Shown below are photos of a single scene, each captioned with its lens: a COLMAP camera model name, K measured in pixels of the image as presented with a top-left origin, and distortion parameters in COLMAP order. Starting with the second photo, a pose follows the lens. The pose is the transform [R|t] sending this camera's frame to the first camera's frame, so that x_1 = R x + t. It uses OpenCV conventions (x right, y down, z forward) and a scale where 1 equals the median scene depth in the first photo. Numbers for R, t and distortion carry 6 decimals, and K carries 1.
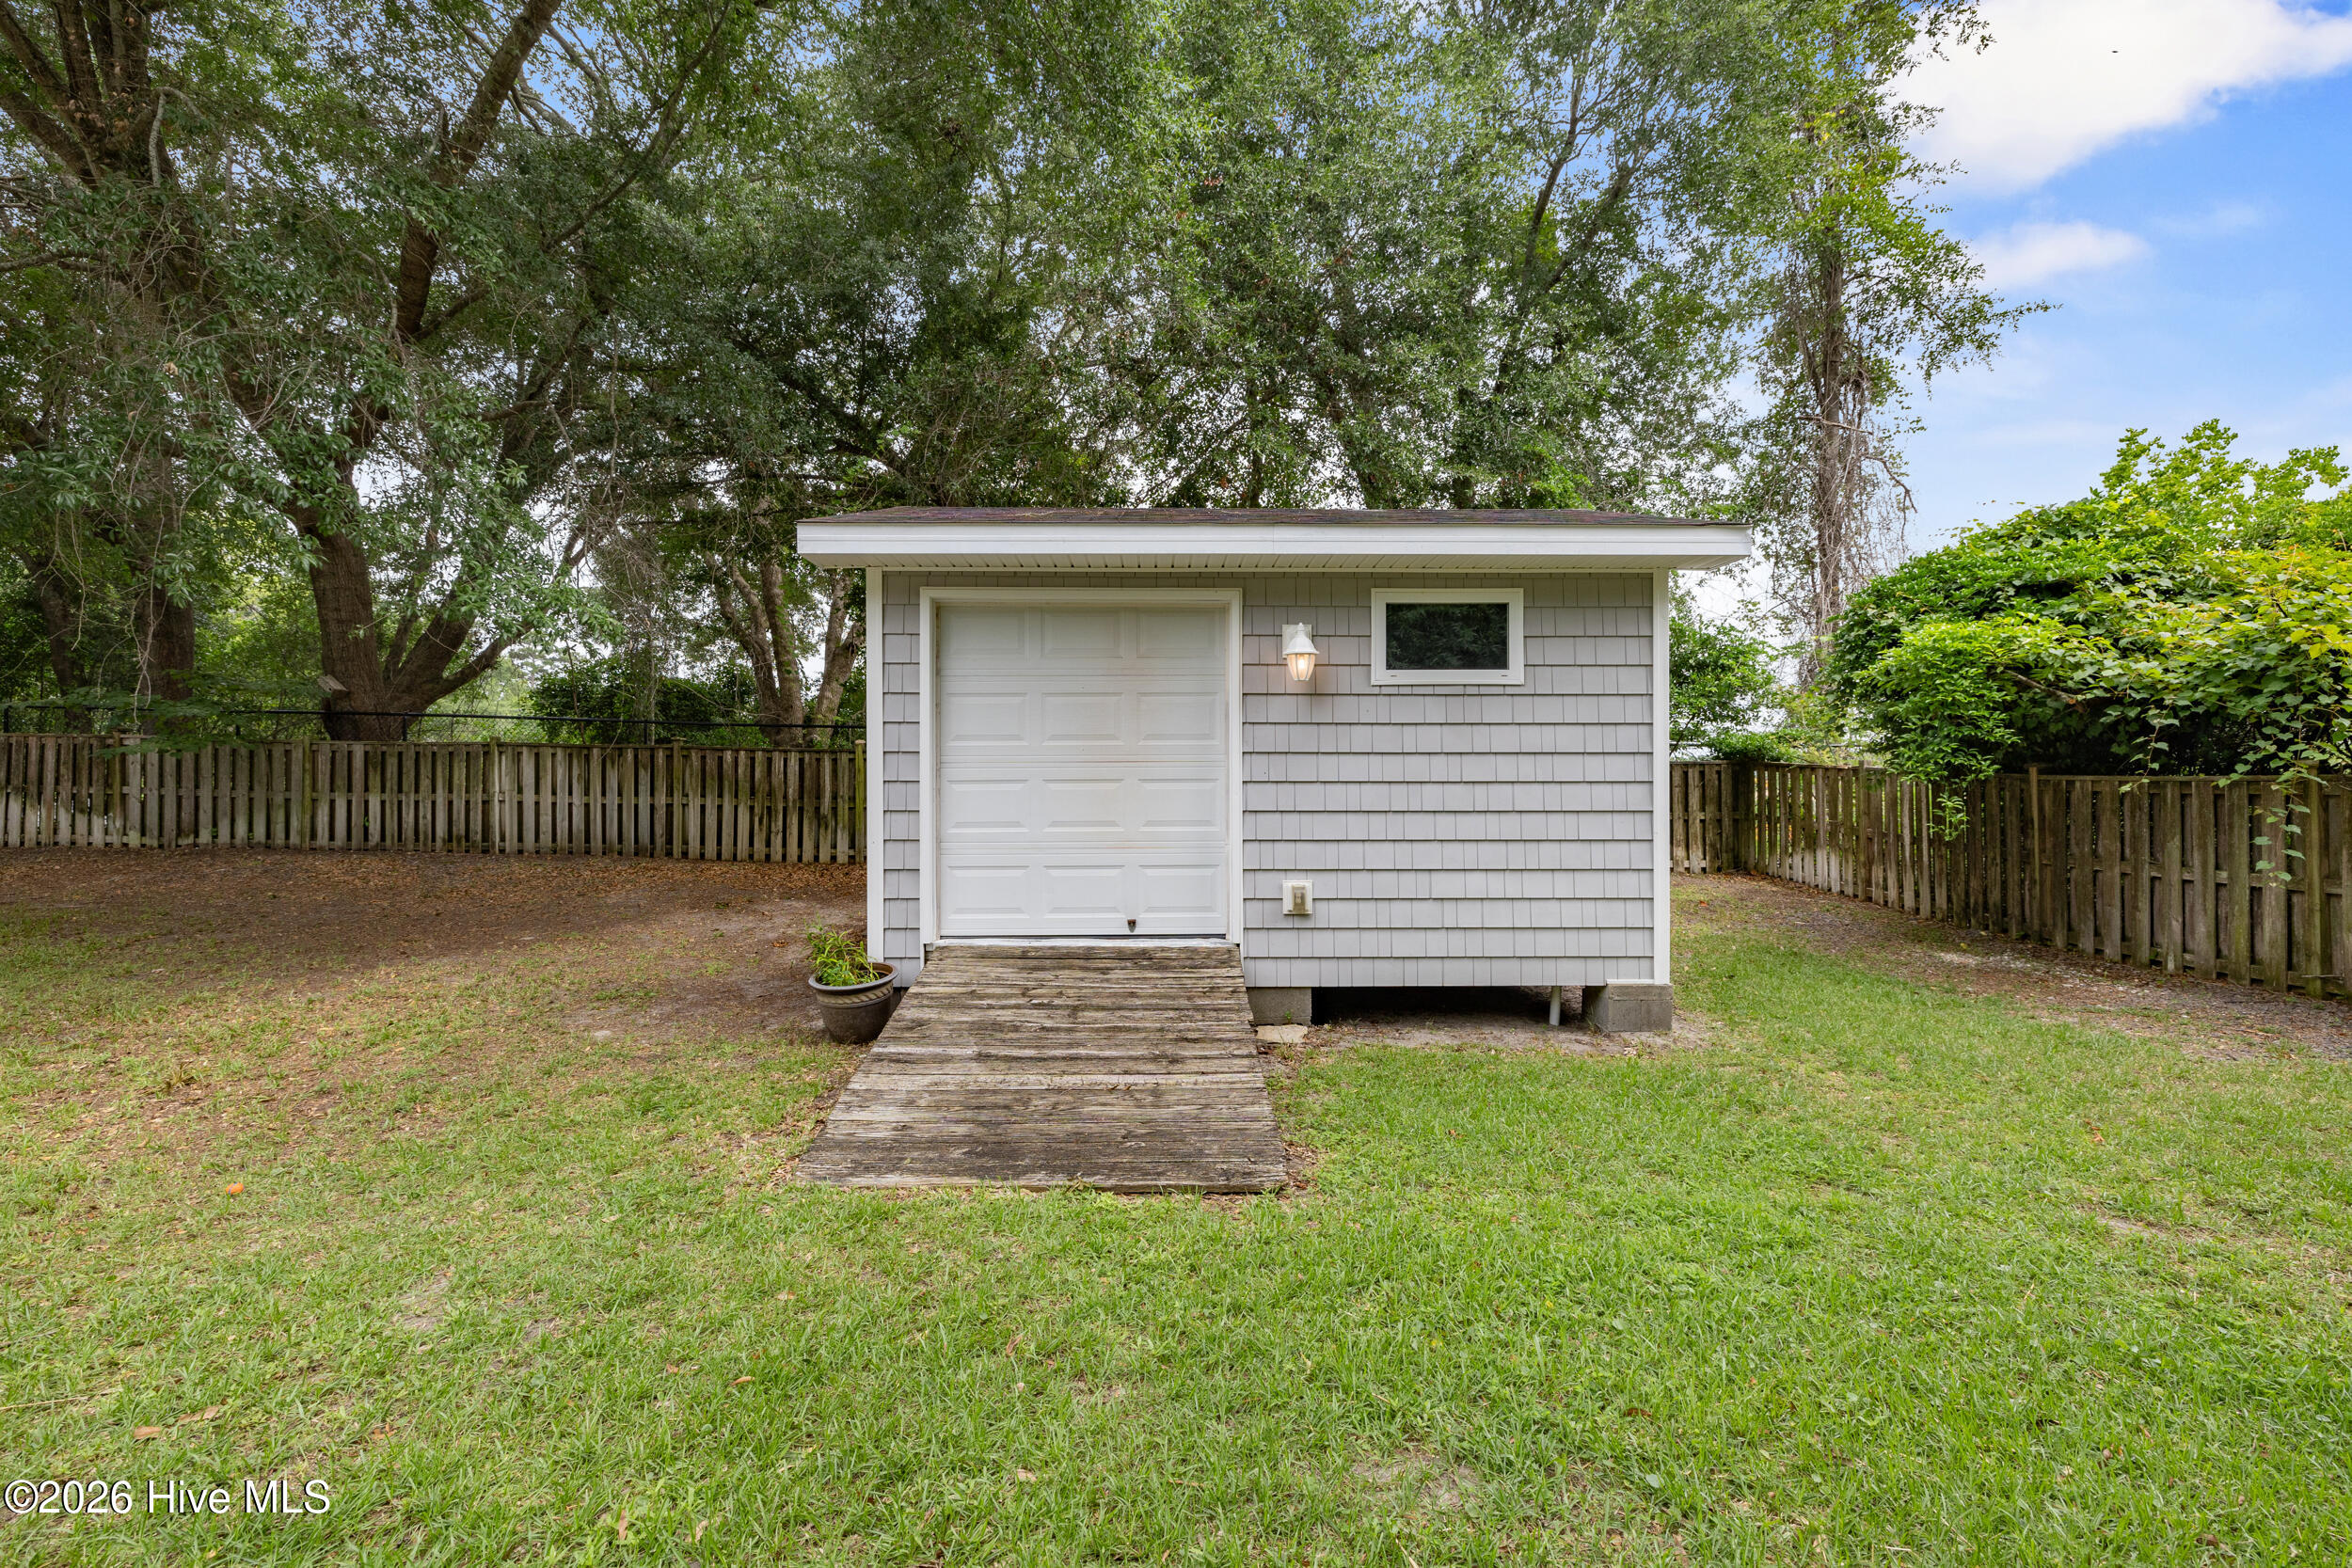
lens RADIAL K [[987.4, 0, 1160.0], [0, 987.4, 785.3], [0, 0, 1]] dist [0.003795, 0.000256]
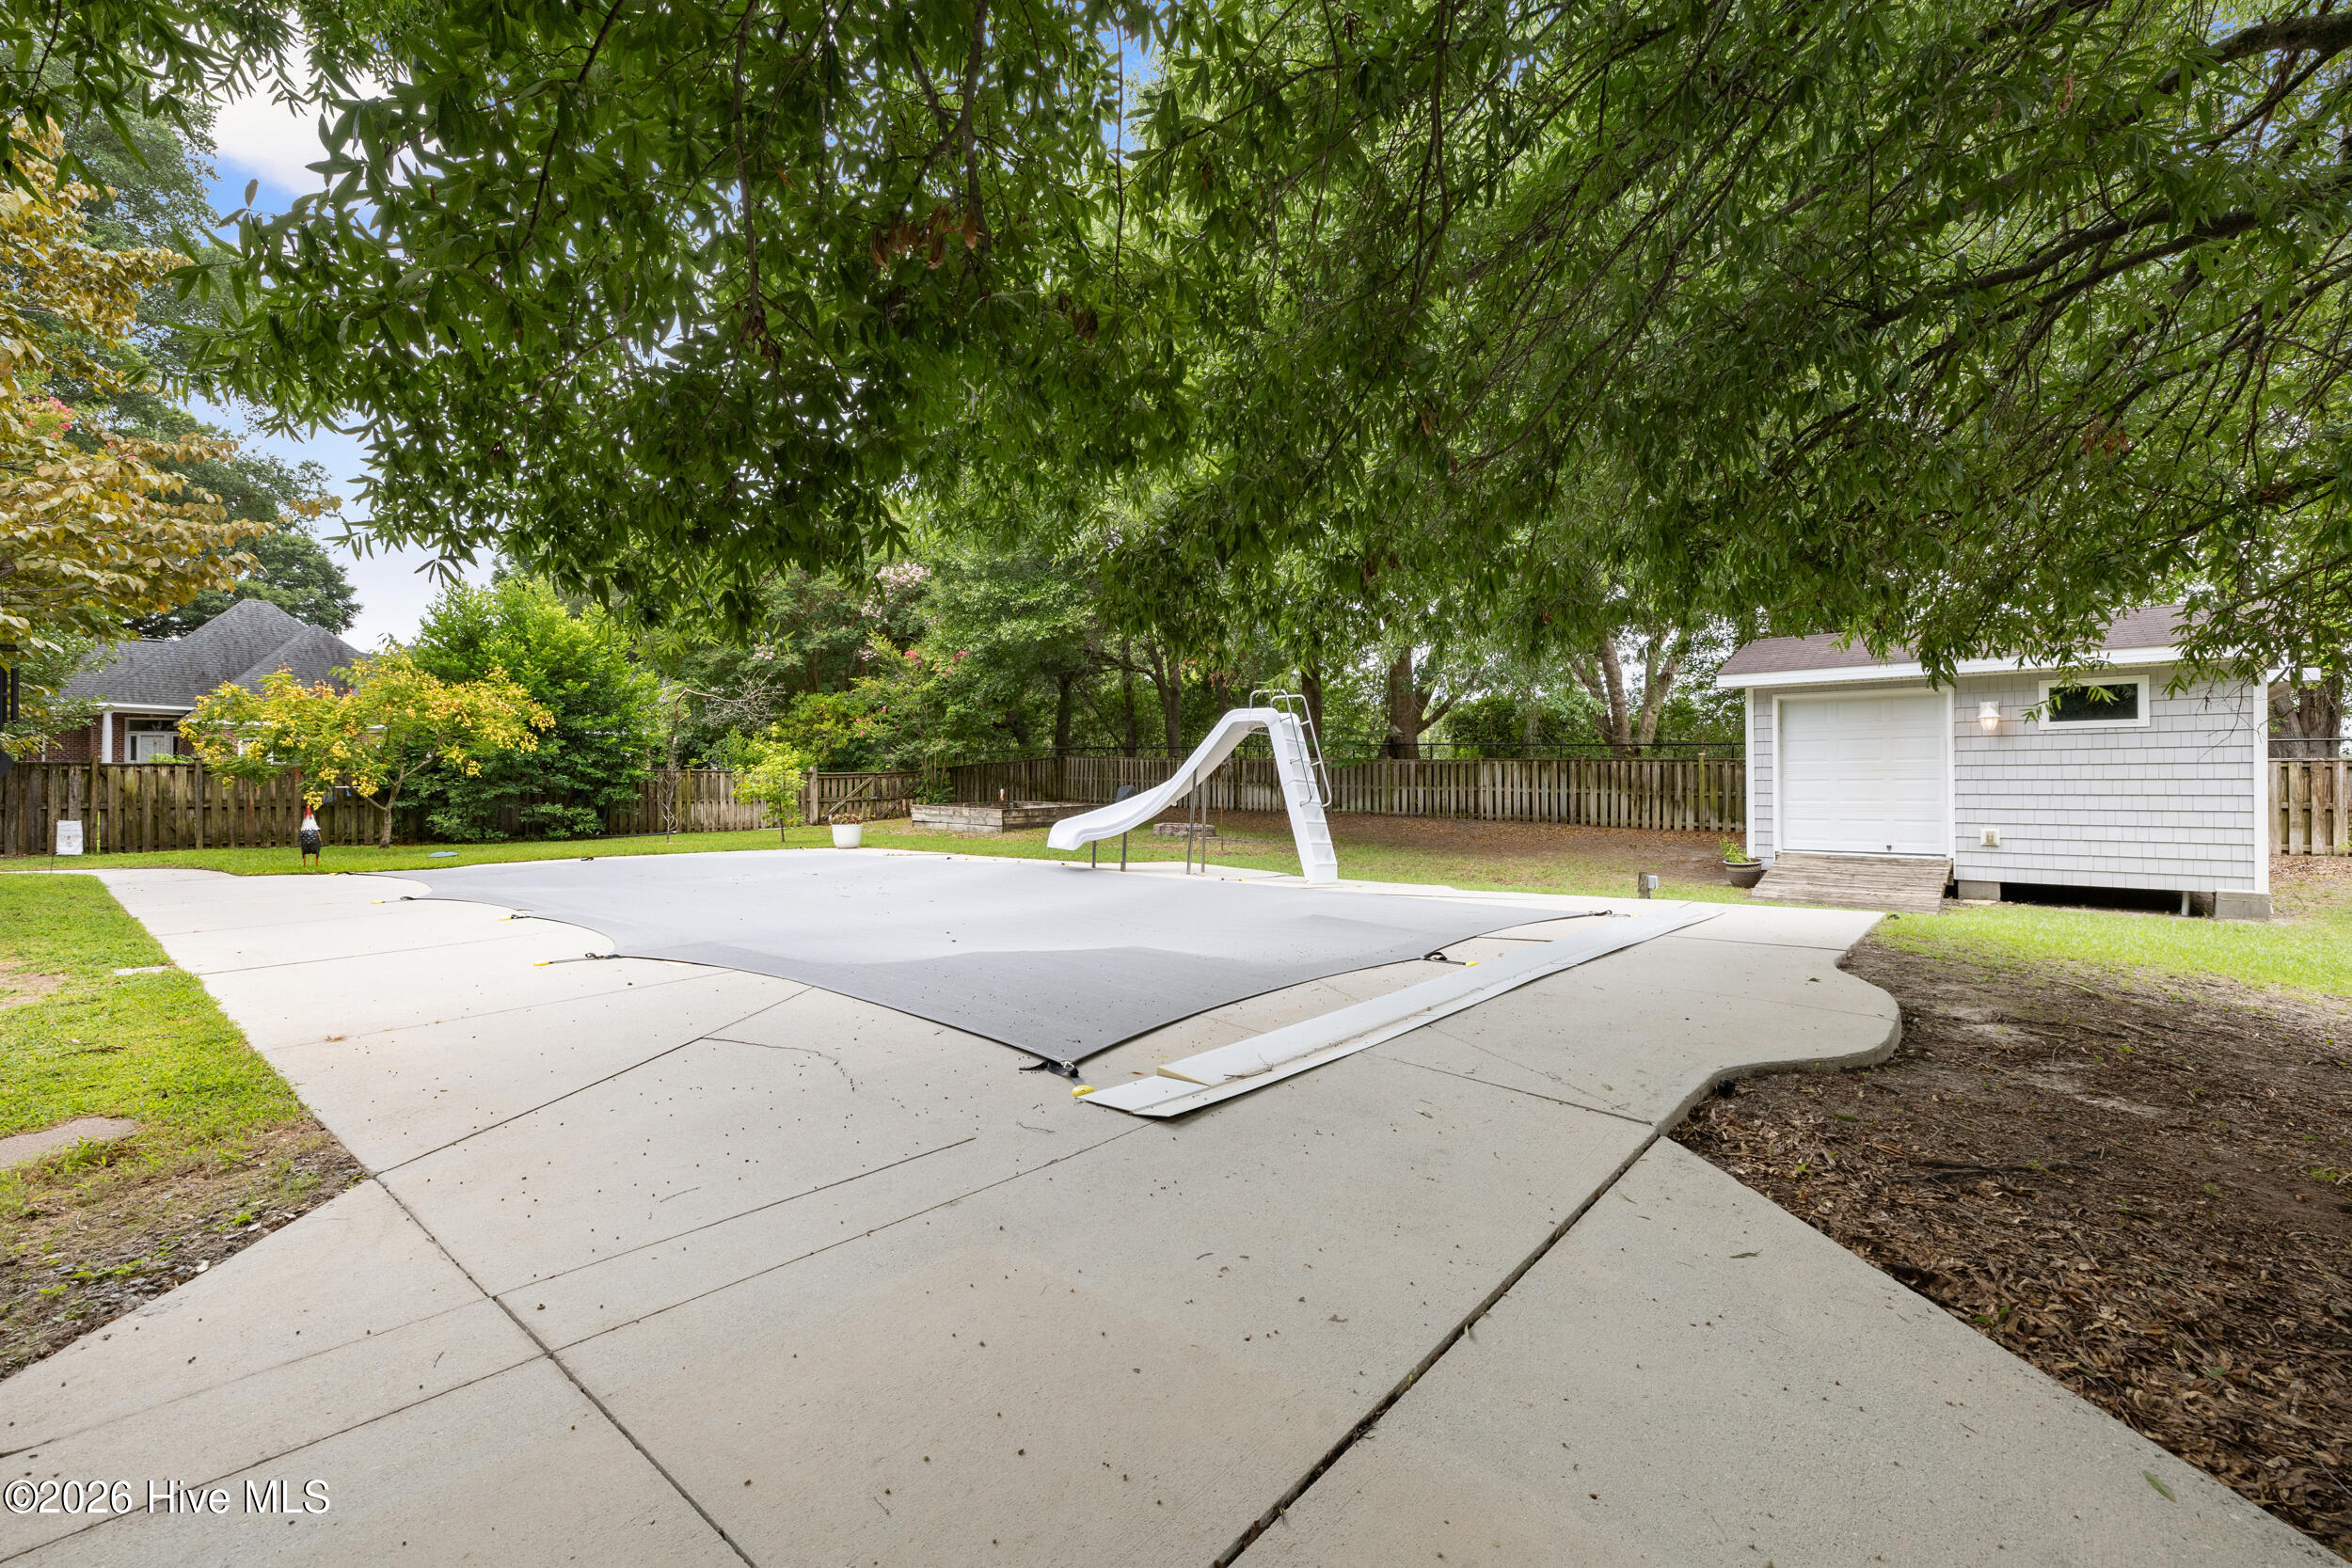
lens RADIAL K [[987.4, 0, 1164.5], [0, 987.4, 781.8], [0, 0, 1]] dist [0.003795, 0.000256]
pose [[0.749566, -0.003464, -0.661920, 0.099875], [0.003904, 0.999992, -0.000811, -0.001990], [0.661918, -0.001976, 0.749574, -0.760717]]
